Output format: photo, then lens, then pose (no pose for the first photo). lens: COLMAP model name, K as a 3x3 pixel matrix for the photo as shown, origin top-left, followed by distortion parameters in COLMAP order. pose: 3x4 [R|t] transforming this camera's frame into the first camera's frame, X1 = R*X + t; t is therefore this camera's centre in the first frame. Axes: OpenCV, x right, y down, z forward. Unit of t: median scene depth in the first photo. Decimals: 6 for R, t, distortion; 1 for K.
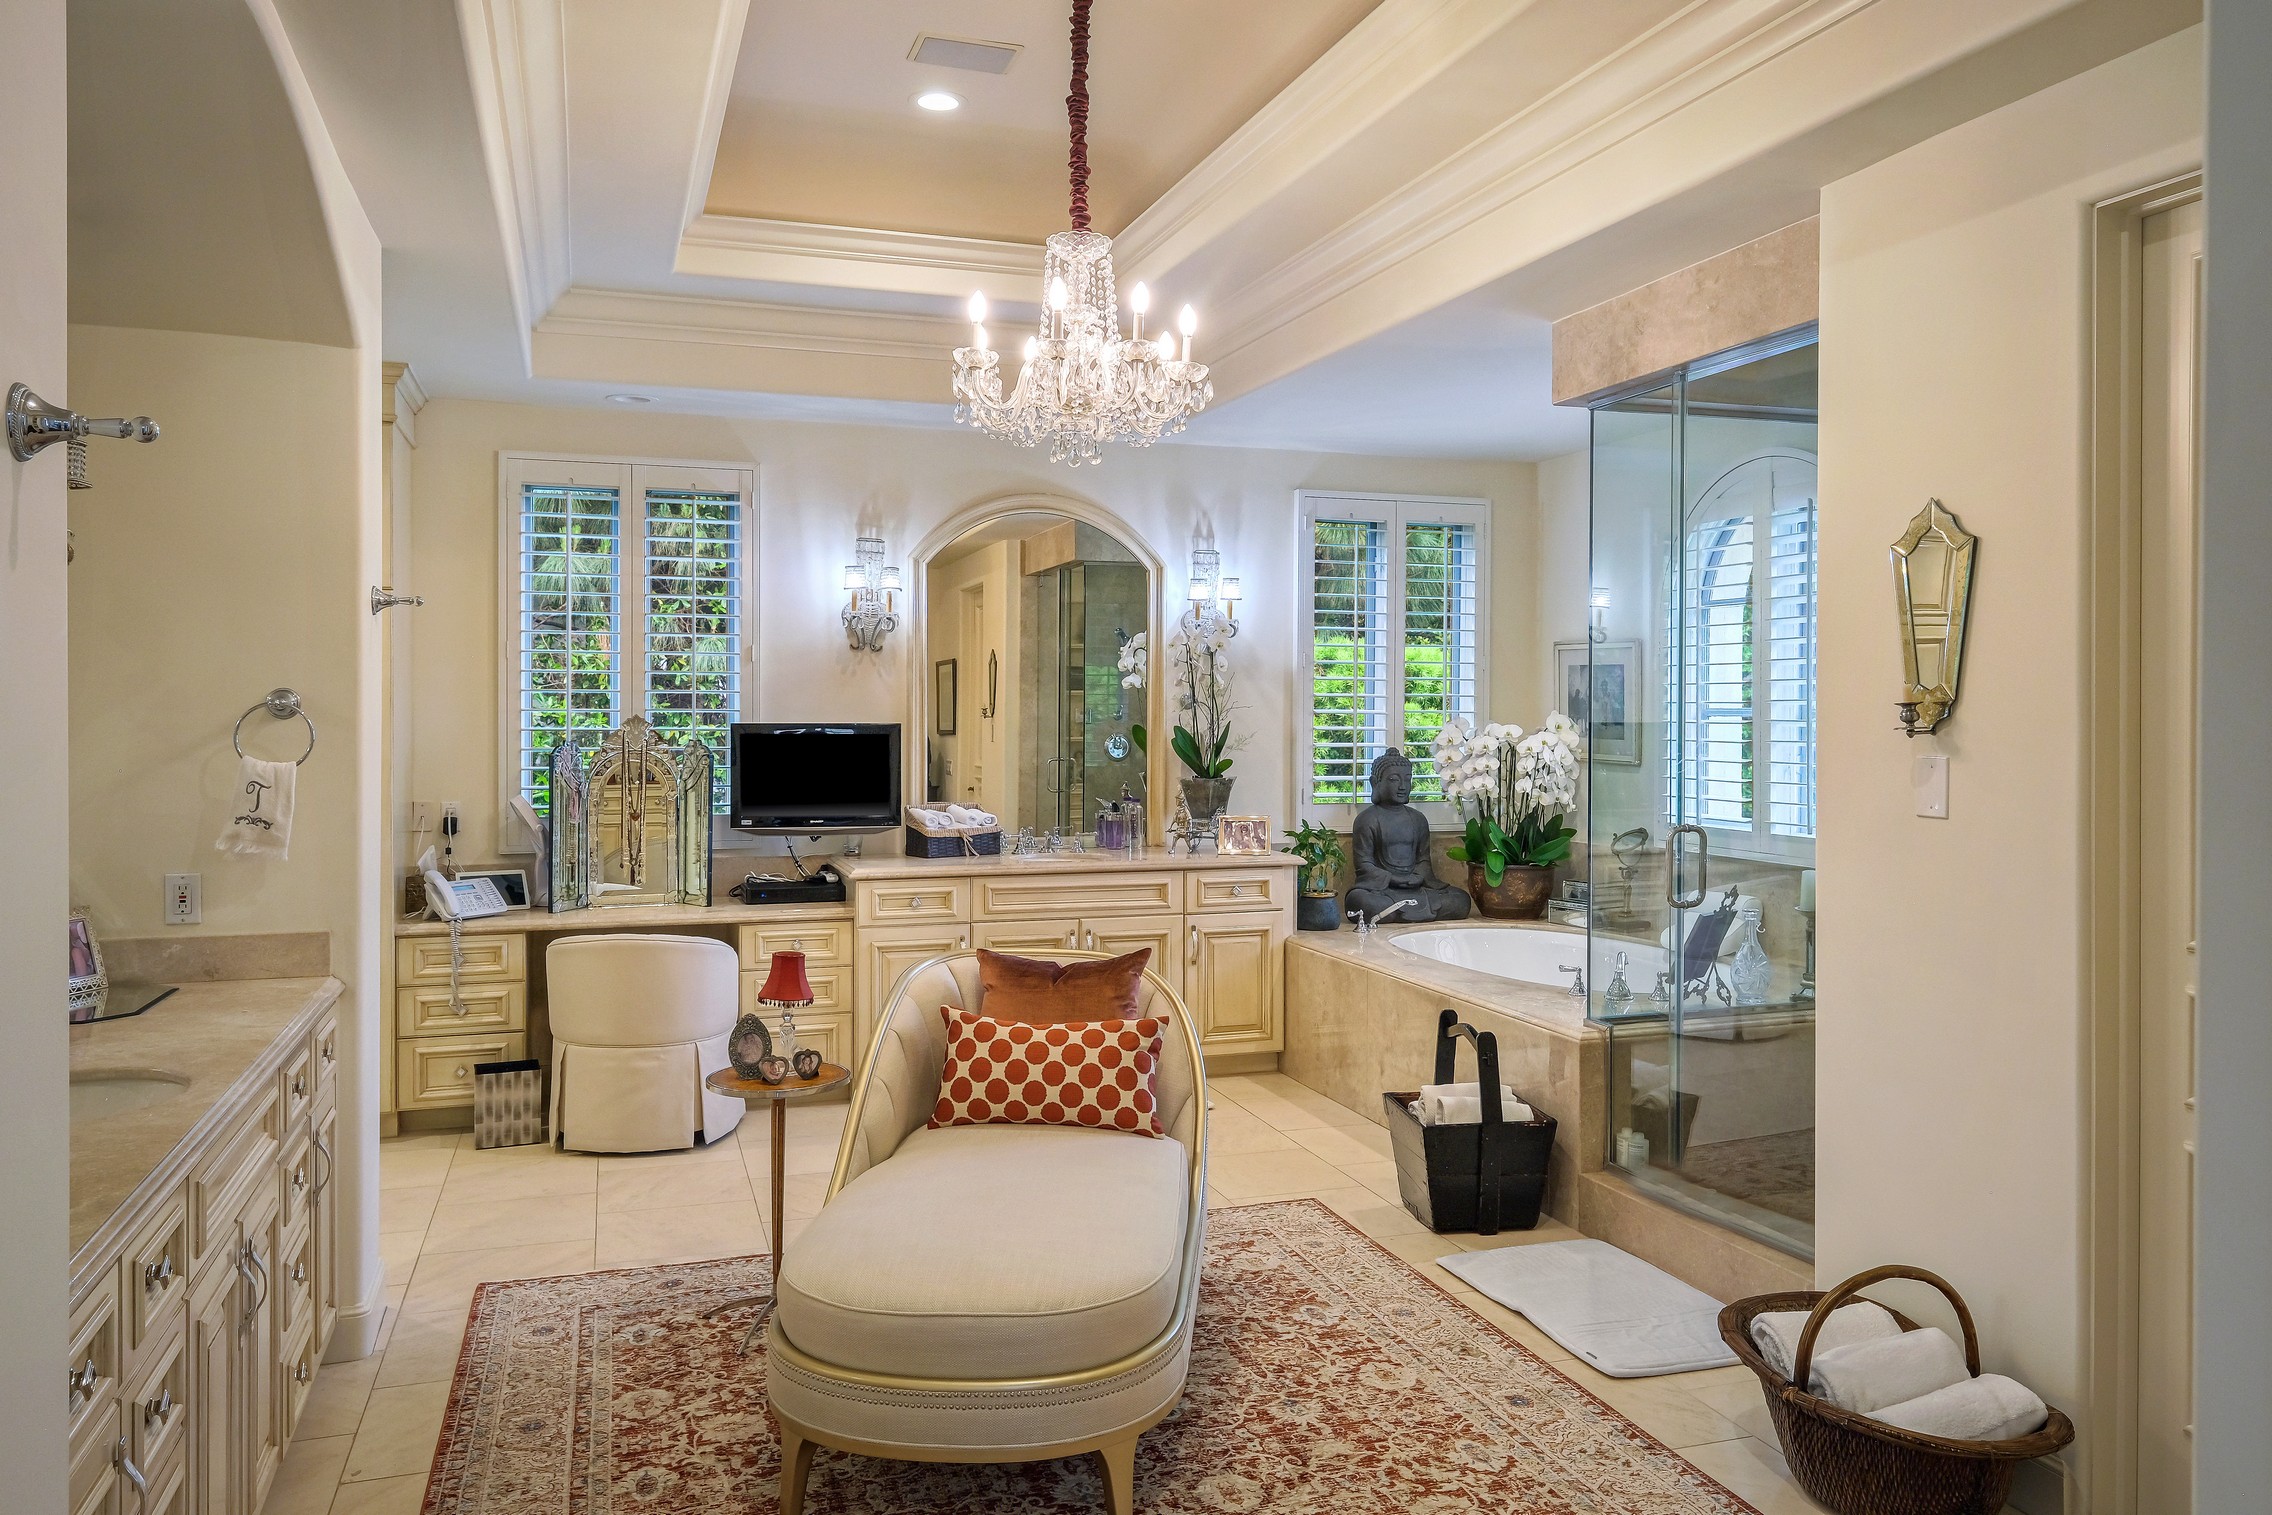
lens RADIAL K [[1588.9, 0, 1136.9], [0, 1588.9, 739.1], [0, 0, 1]] dist [-0.000797, -0.000137]
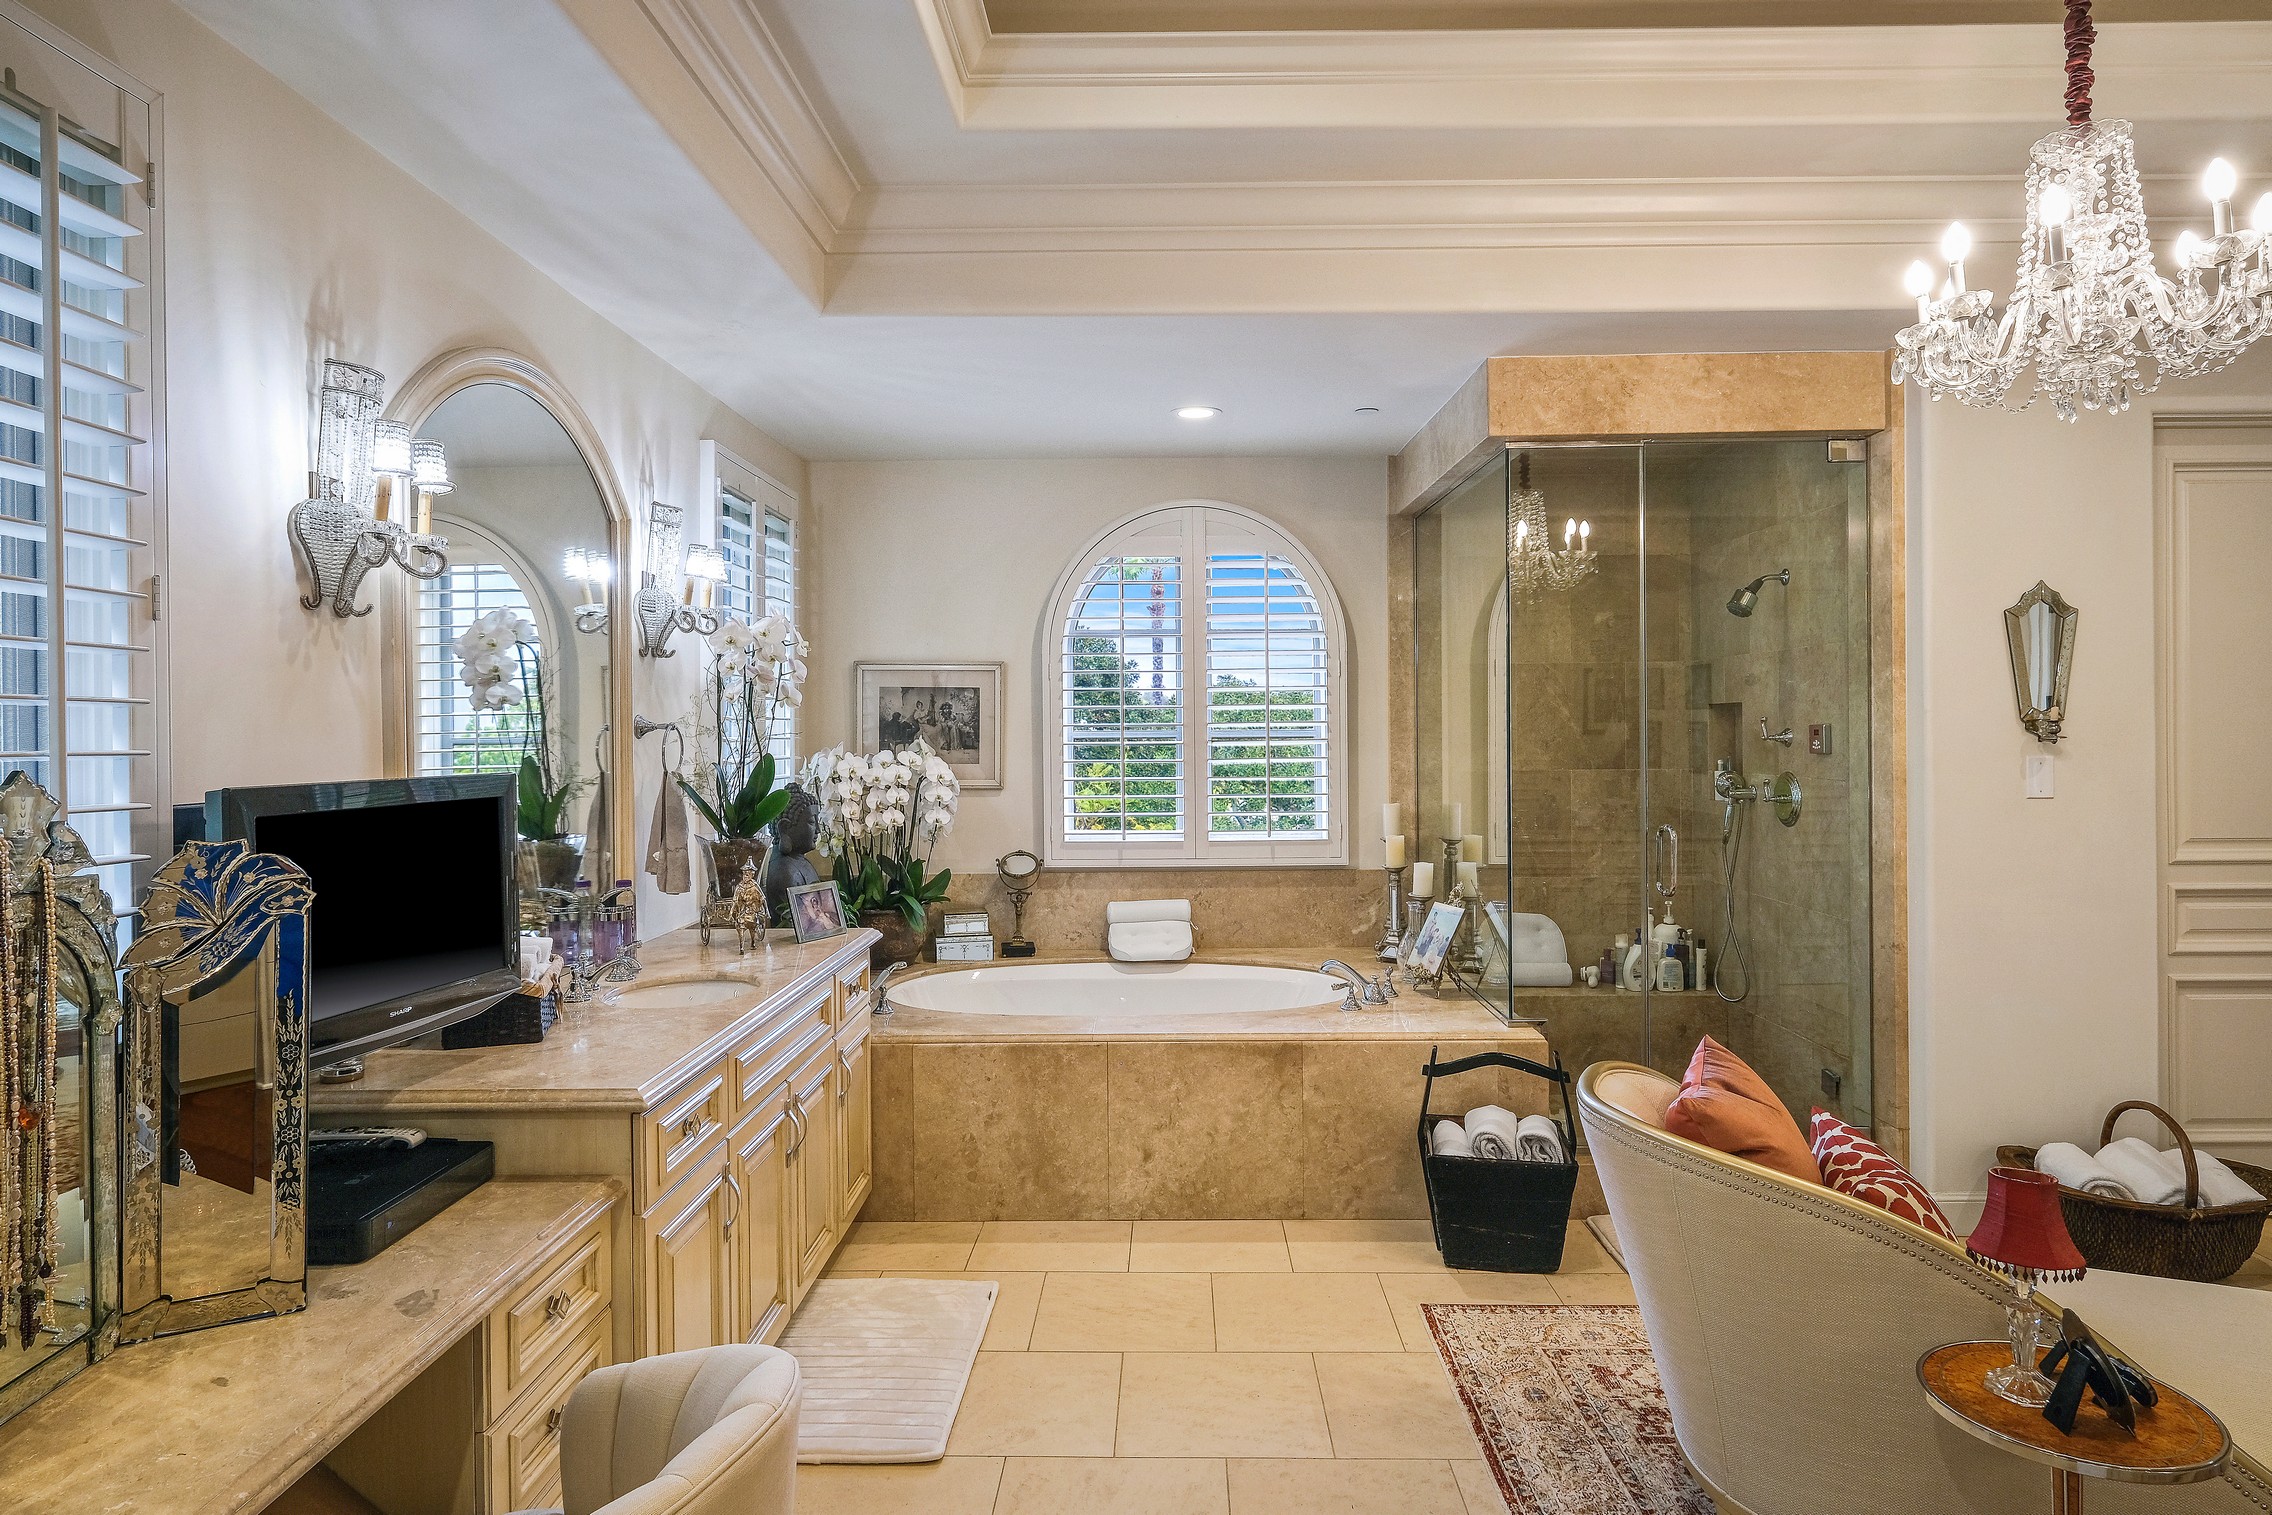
lens RADIAL K [[1276.6, 0, 1141.3], [0, 1276.6, 750.4], [0, 0, 1]] dist [-0.003508, -0.000250]
pose [[0.340254, -0.020616, 0.940108, -0.437625], [0.027206, 0.999557, 0.012073, -0.016065], [-0.939940, 0.021469, 0.340664, 0.681246]]
